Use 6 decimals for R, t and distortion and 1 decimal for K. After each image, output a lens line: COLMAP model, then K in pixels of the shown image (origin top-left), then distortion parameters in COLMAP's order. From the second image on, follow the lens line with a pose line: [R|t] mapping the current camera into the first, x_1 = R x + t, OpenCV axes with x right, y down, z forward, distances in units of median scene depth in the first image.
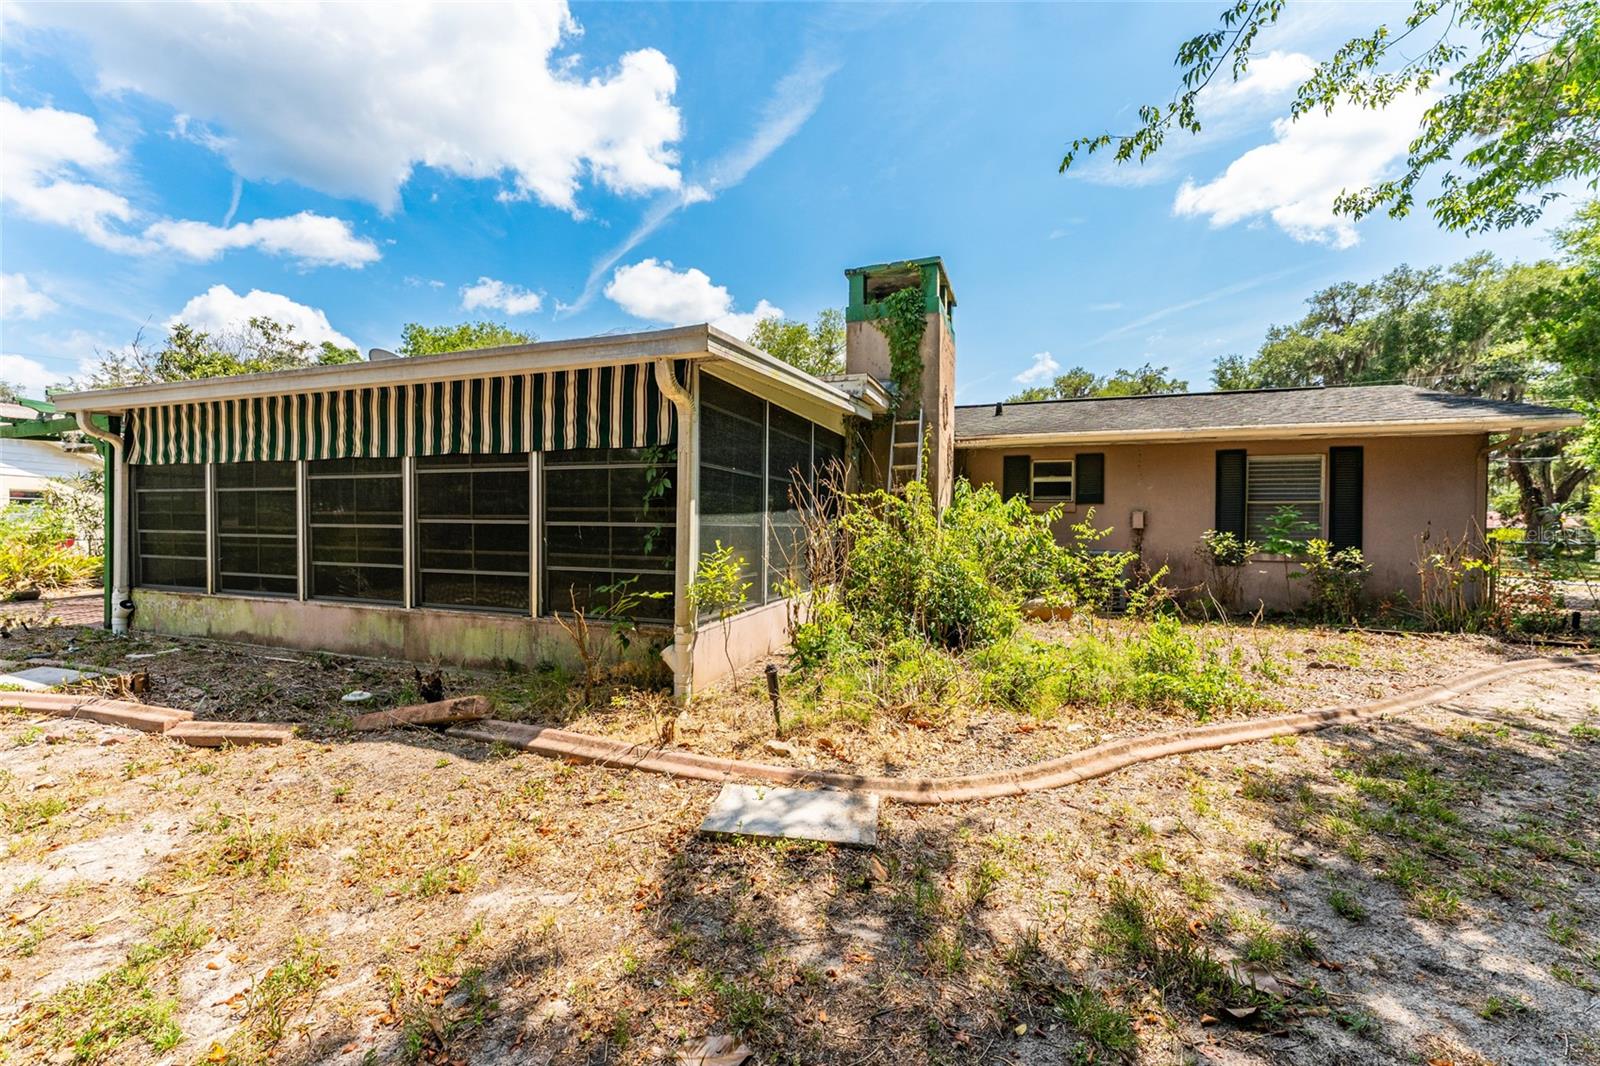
lens RADIAL K [[665.7, 0, 797.2], [0, 665.7, 528.7], [0, 0, 1]] dist [0.000484, 0.001435]
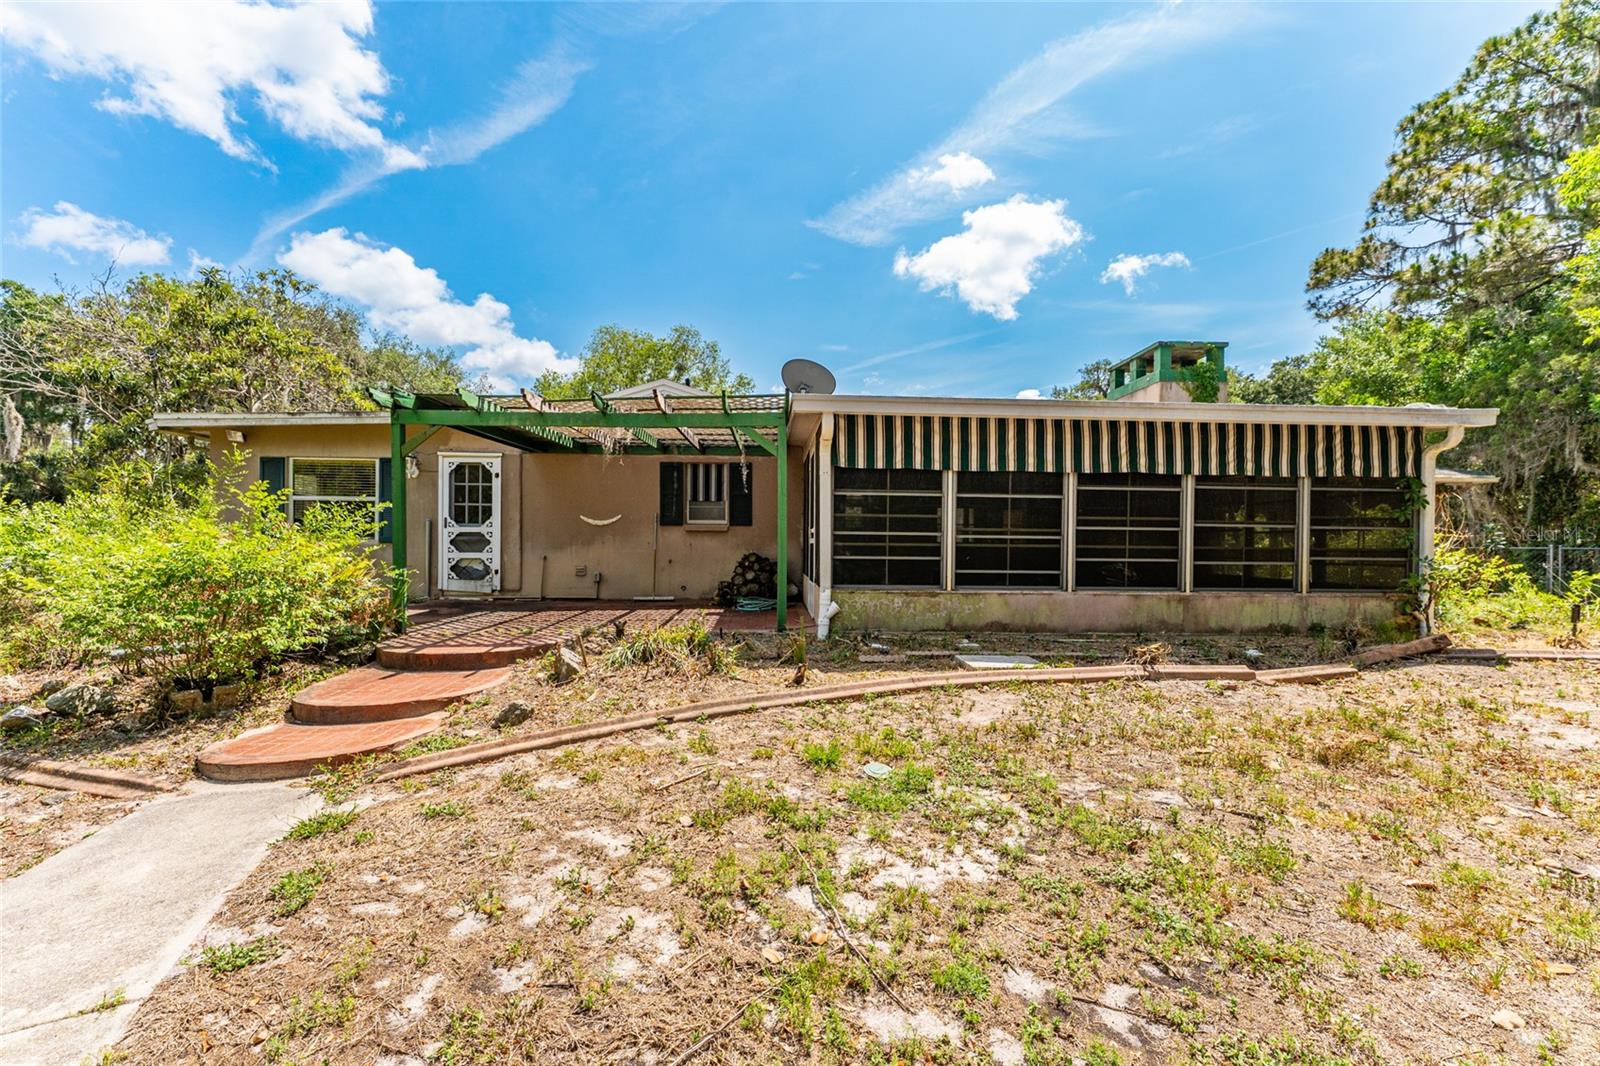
lens RADIAL K [[665.7, 0, 787.9], [0, 665.7, 540.8], [0, 0, 1]] dist [0.000484, 0.001435]
pose [[0.917542, 0.003215, 0.397626, -1.677956], [-0.000497, 0.999976, -0.006939, 0.026660], [-0.397639, 0.006169, 0.917521, 0.115512]]
